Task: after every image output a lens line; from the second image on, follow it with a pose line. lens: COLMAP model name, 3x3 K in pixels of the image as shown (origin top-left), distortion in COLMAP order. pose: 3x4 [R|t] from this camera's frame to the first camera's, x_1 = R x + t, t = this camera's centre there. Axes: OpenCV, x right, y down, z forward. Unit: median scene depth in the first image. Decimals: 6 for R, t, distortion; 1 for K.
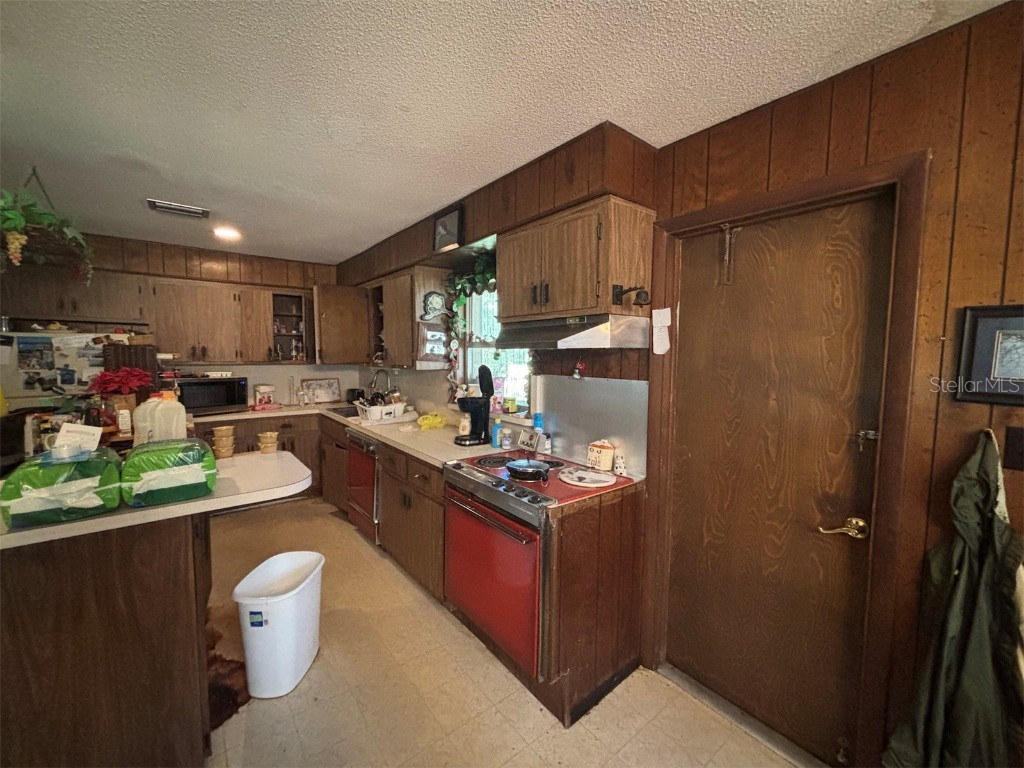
lens RADIAL K [[415.5, 0, 506.5], [0, 415.5, 384.7], [0, 0, 1]] dist [-0.000206, 0.000459]
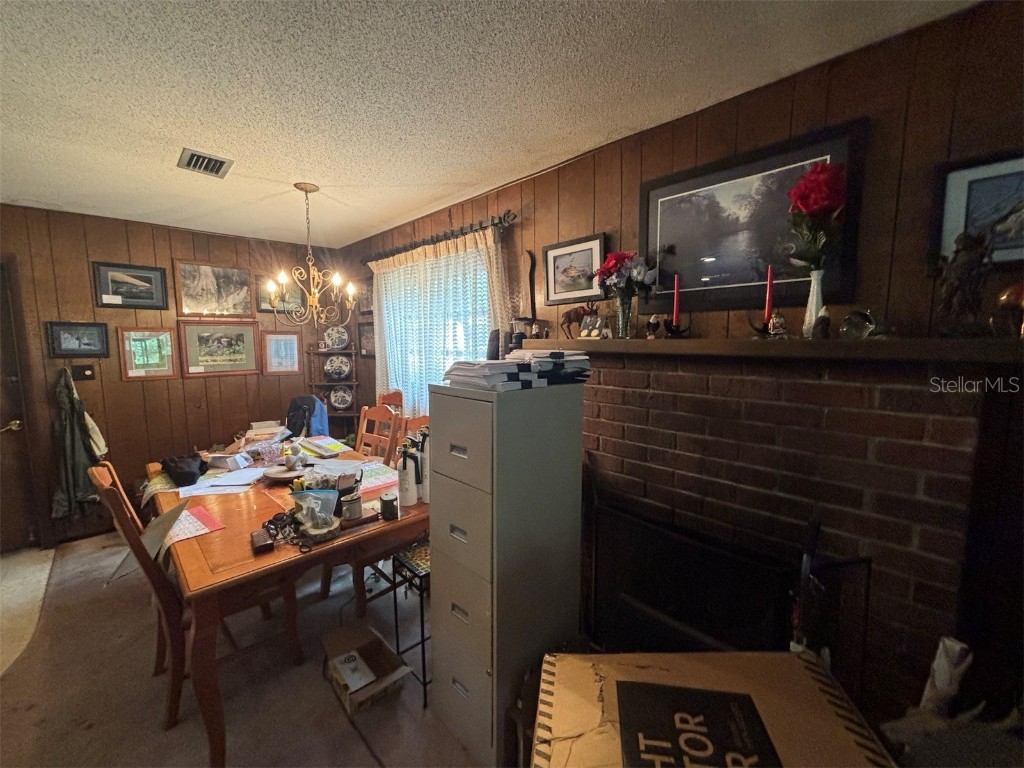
lens RADIAL K [[415.5, 0, 514.5], [0, 415.5, 380.2], [0, 0, 1]] dist [-0.000206, 0.000459]
pose [[-0.095743, -0.112926, 0.988980, -1.105143], [0.082957, 0.989183, 0.120980, 0.063625], [-0.991943, 0.093625, -0.085339, -1.017807]]
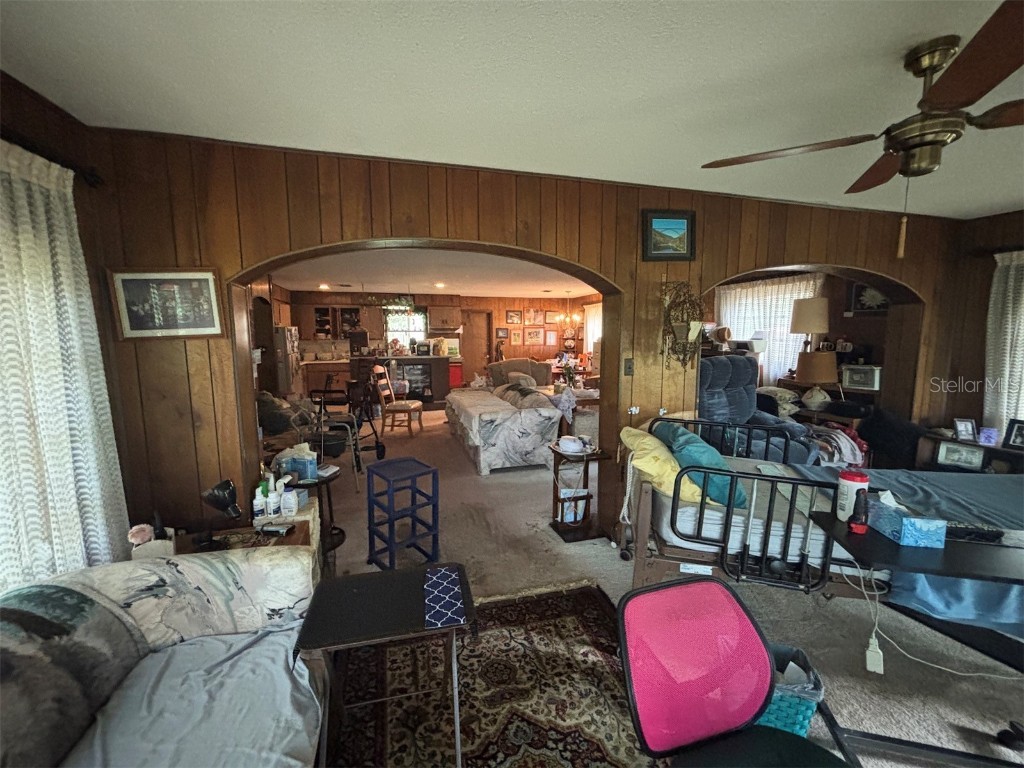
lens RADIAL K [[415.5, 0, 509.7], [0, 415.5, 387.2], [0, 0, 1]] dist [-0.000206, 0.000459]
pose [[0.393867, -0.122938, 0.910909, -4.677224], [0.079746, 0.991849, 0.099381, 0.143517], [-0.915701, 0.033498, 0.400461, -1.851363]]
